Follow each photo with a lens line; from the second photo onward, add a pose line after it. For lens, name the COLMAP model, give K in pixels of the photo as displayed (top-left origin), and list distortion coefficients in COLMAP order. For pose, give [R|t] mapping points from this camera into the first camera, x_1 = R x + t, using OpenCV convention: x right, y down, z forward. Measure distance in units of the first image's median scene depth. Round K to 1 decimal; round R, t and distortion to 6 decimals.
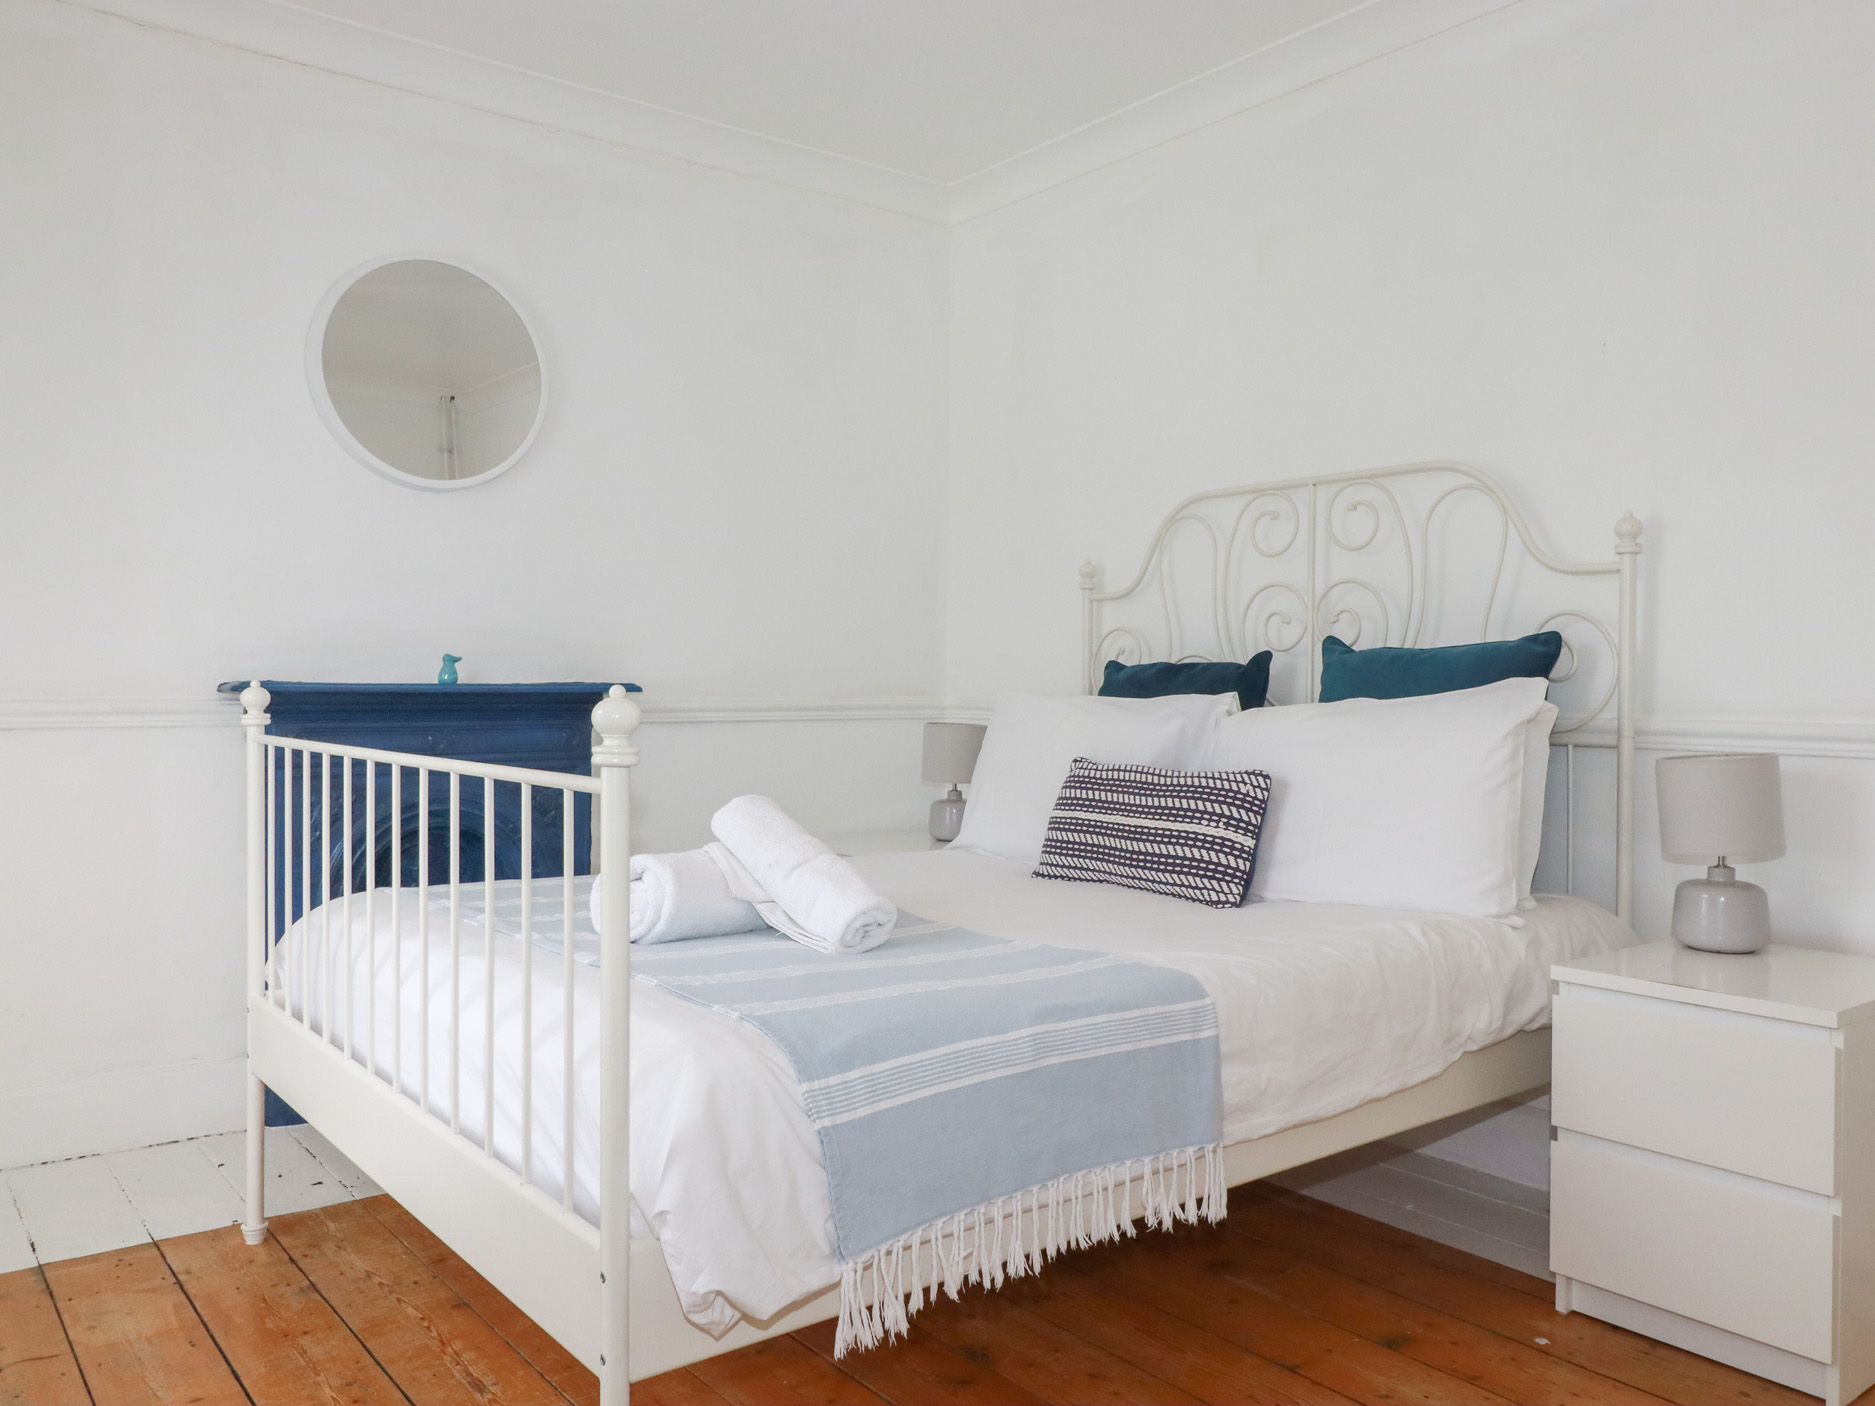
lens RADIAL K [[1446.8, 0, 938.6], [0, 1446.8, 696.2], [0, 0, 1]] dist [0.001914, 0.001776]
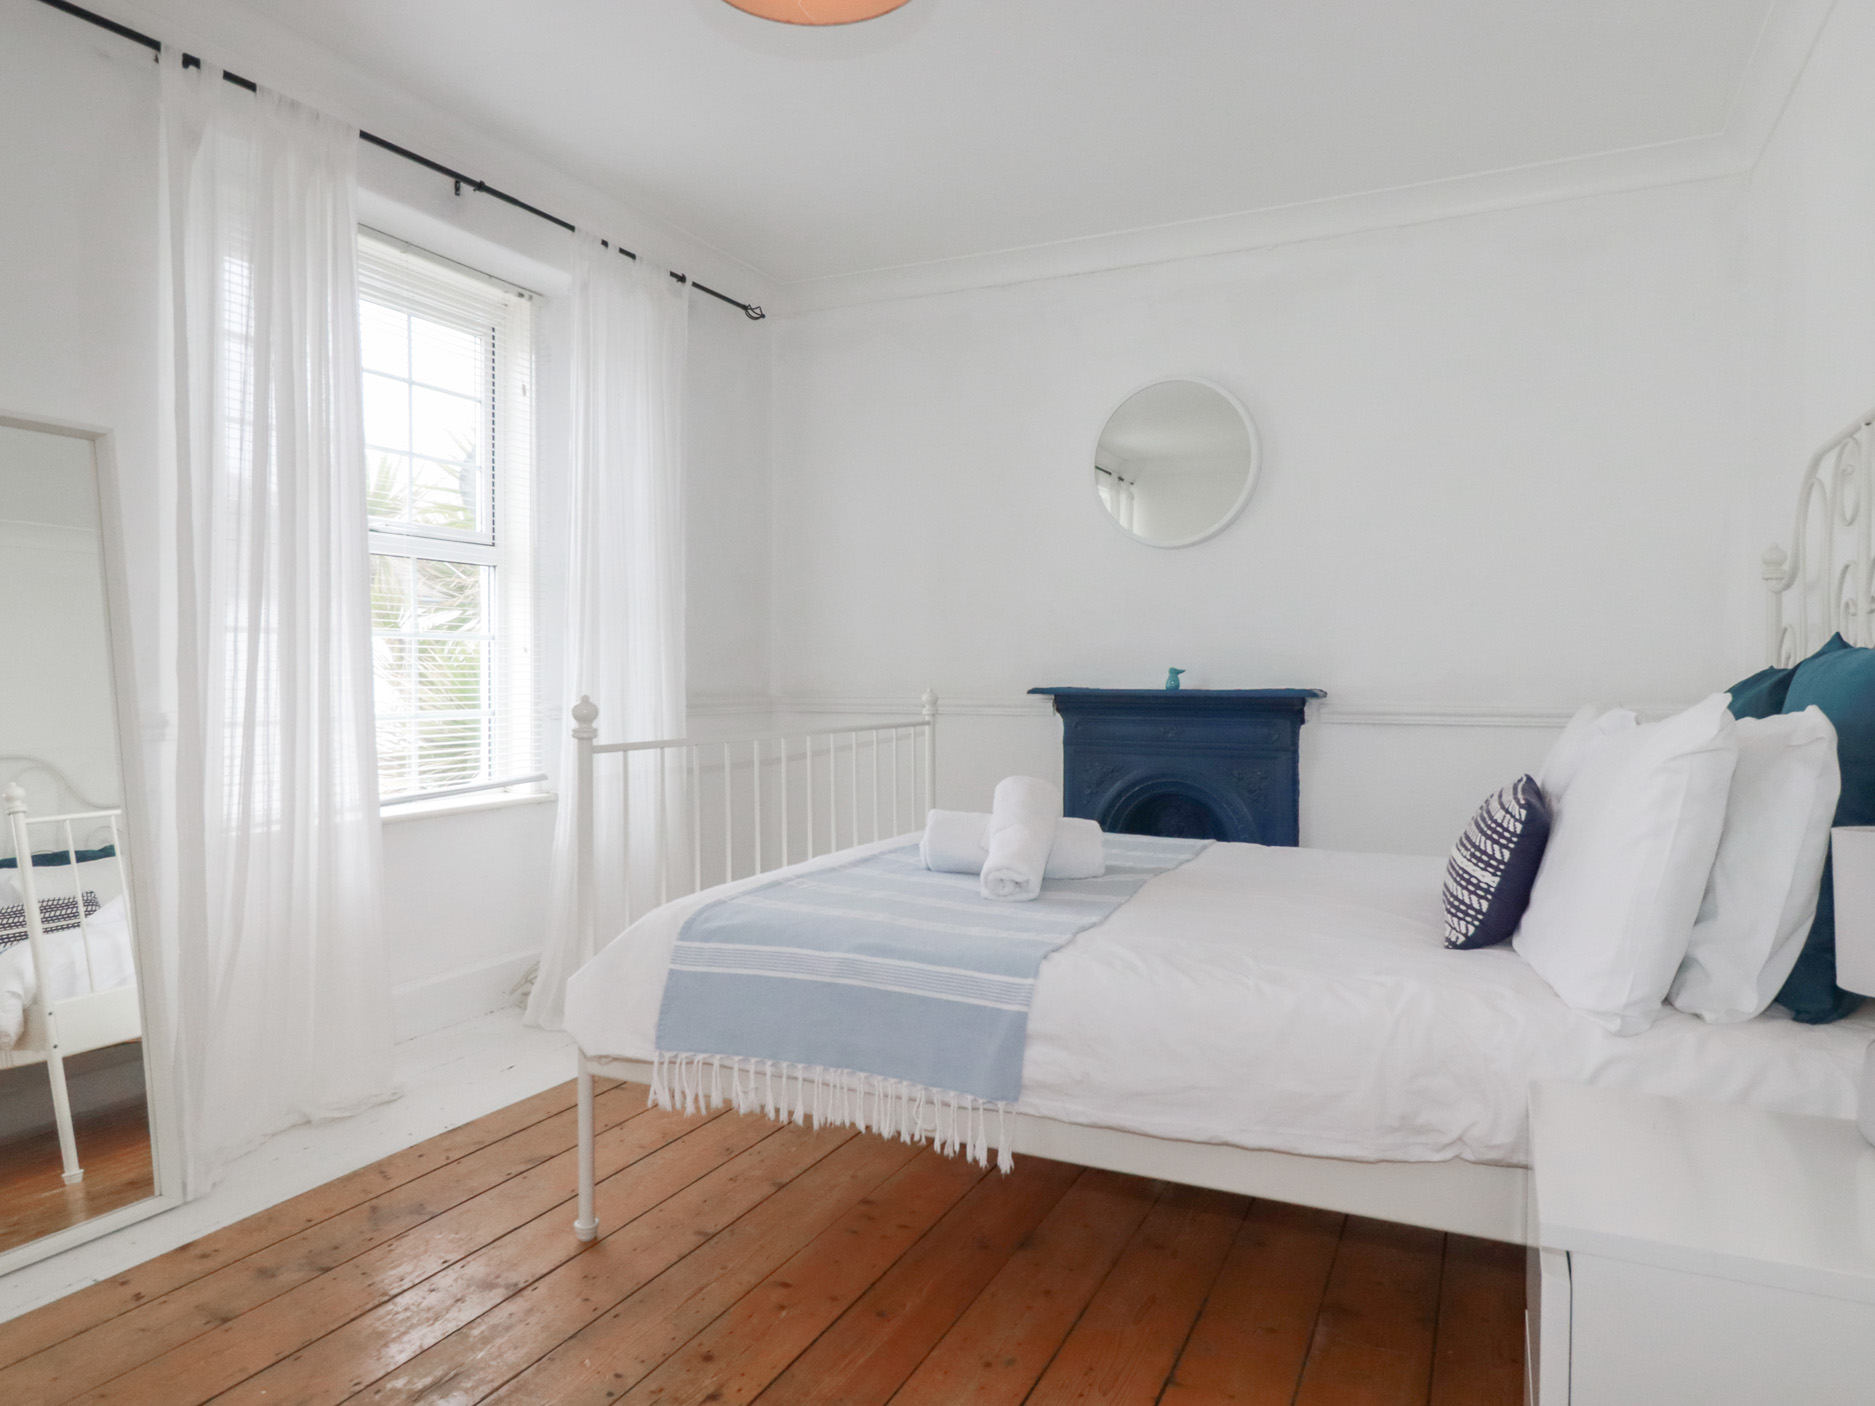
lens RADIAL K [[1200.8, 0, 944.0], [0, 1200.8, 701.2], [0, 0, 1]] dist [-0.005945, -0.002958]
pose [[0.444049, 0.014984, -0.895877, 0.964248], [-0.009627, 0.999882, 0.011951, -0.015042], [0.895951, 0.003318, 0.444140, 0.521446]]
